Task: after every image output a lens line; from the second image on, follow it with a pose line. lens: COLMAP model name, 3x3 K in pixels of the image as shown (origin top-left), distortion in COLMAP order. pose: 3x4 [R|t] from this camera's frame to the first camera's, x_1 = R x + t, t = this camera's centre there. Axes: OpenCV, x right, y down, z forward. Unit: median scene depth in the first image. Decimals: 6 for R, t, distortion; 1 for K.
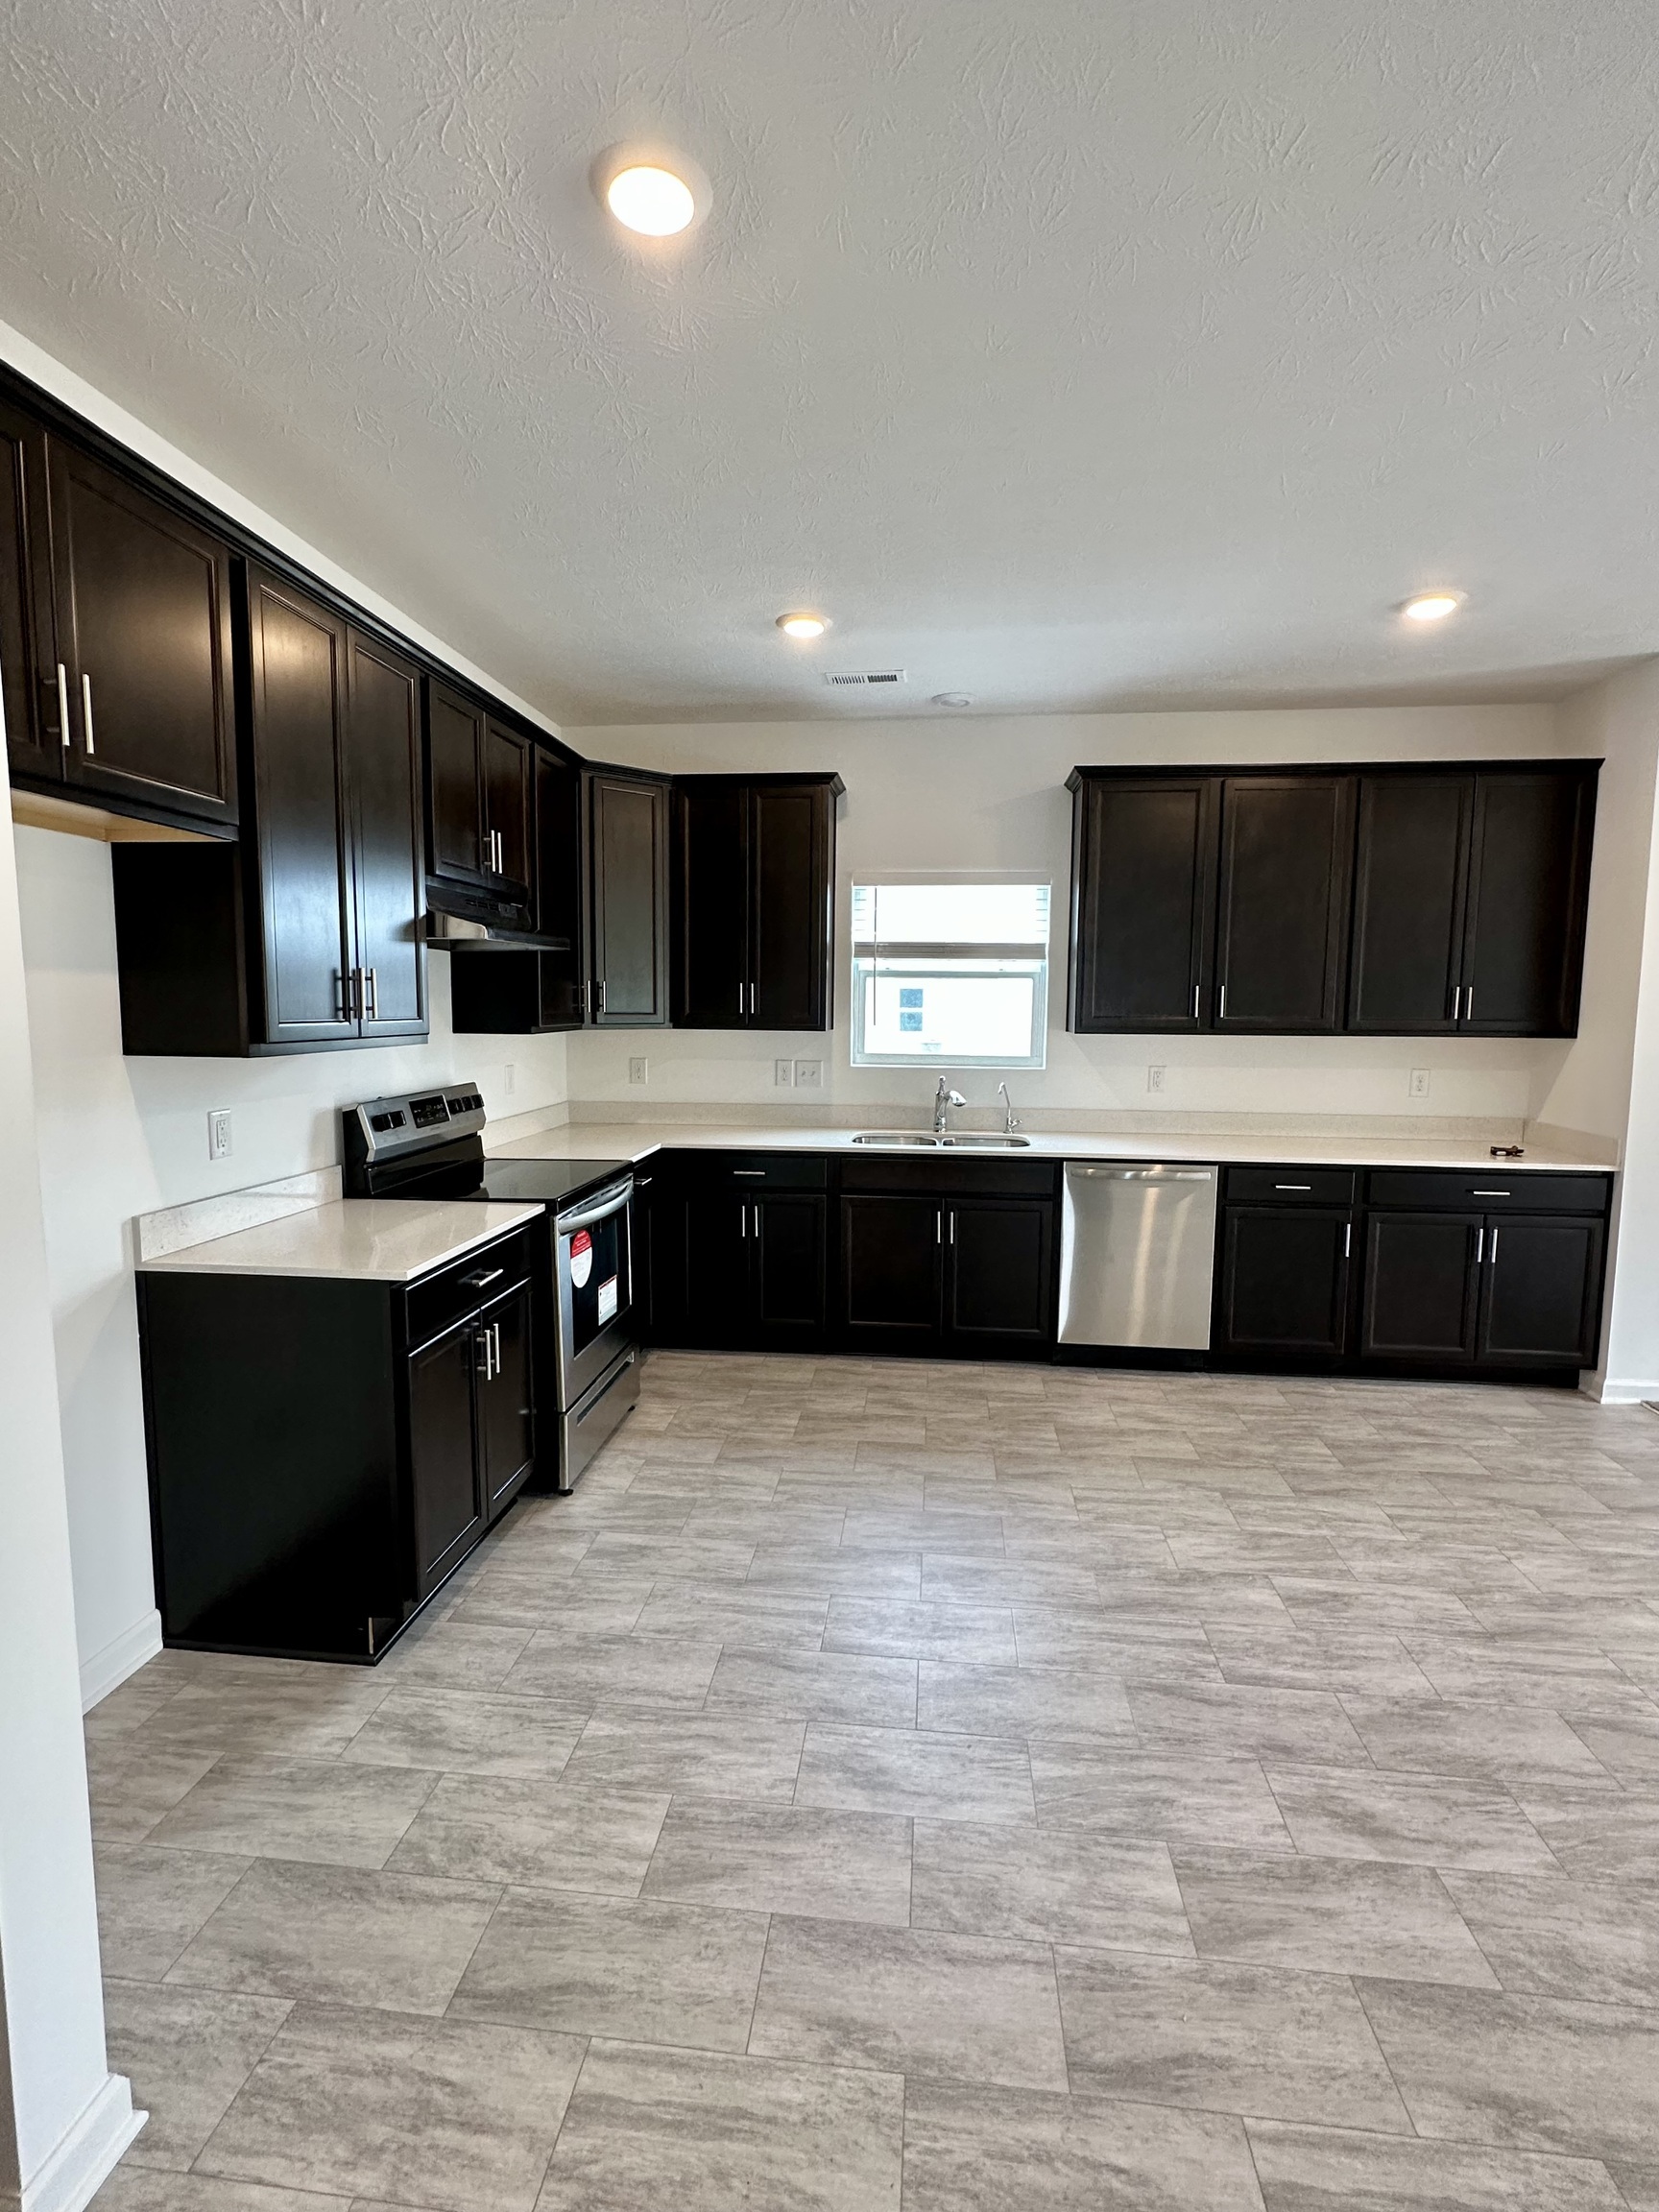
lens RADIAL K [[1027.1, 0, 829.5], [0, 1027.1, 1106.0], [0, 0, 1]] dist [-0.002414, -0.000045]
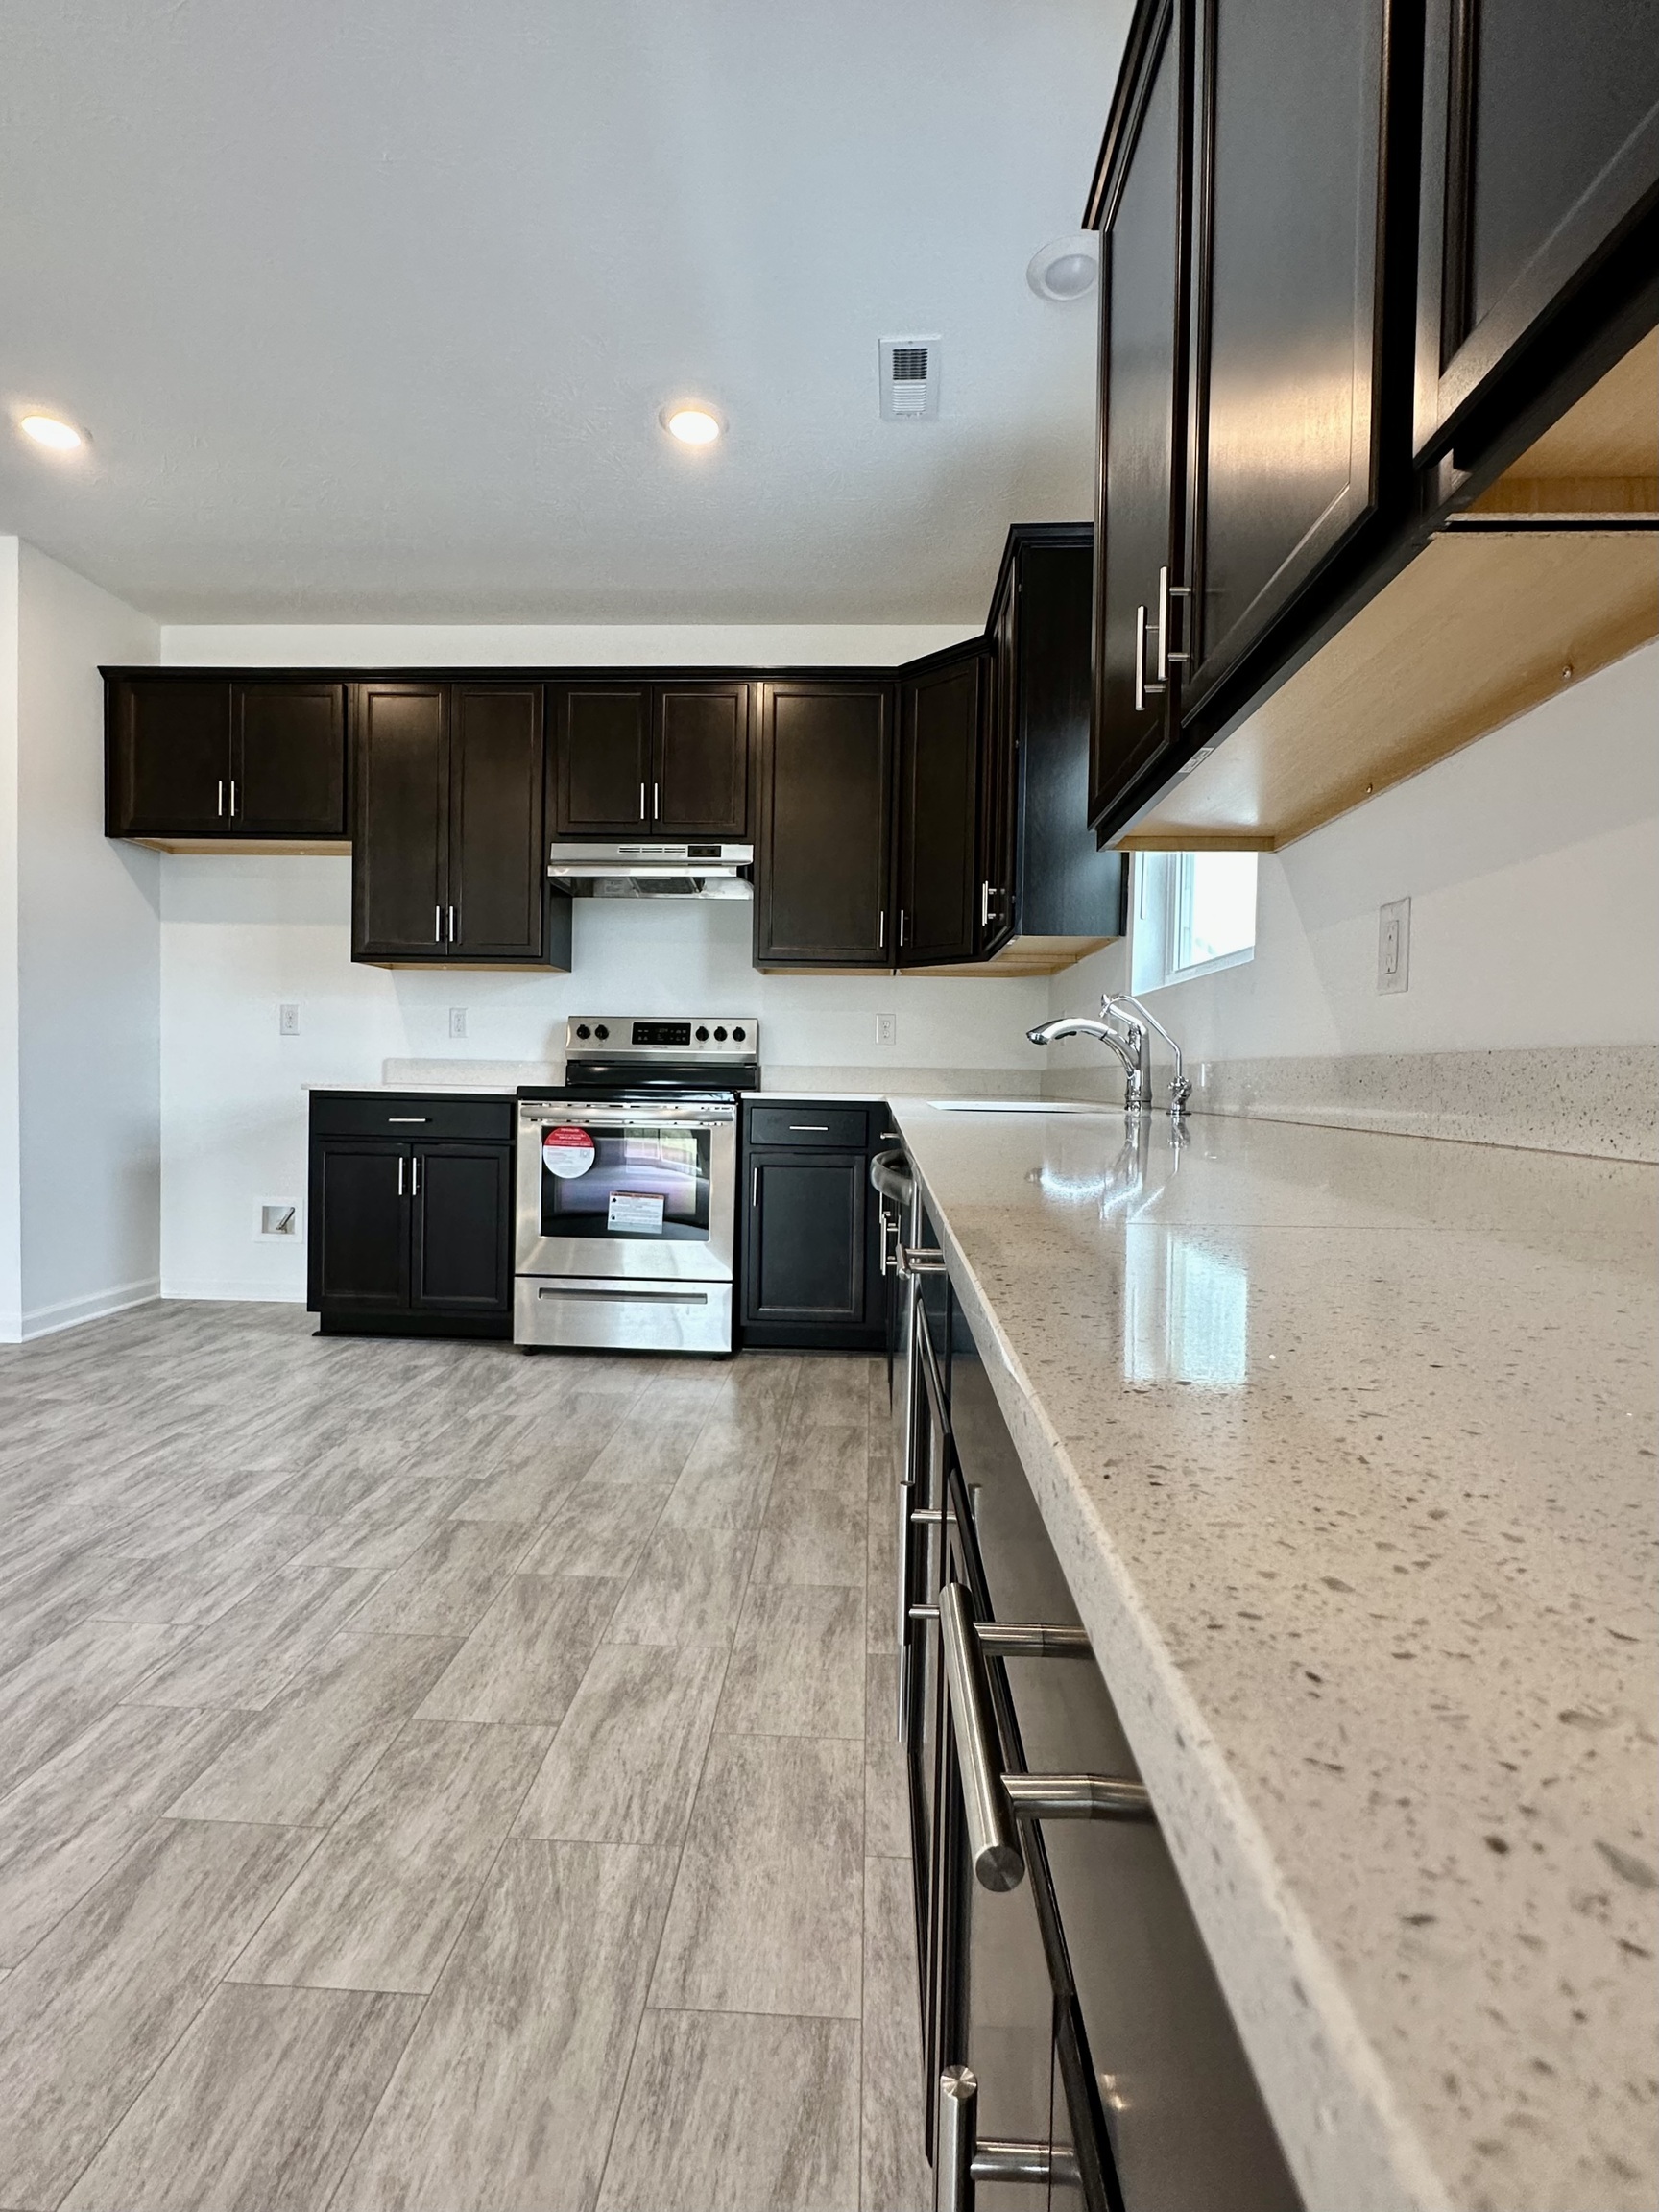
lens RADIAL K [[1027.1, 0, 829.5], [0, 1027.1, 1106.0], [0, 0, 1]] dist [-0.002414, -0.000045]
pose [[0.062602, 0.021615, -0.997804, 1.001782], [-0.114827, 0.993282, 0.014313, 0.181821], [0.991411, 0.113679, 0.064663, 1.224447]]
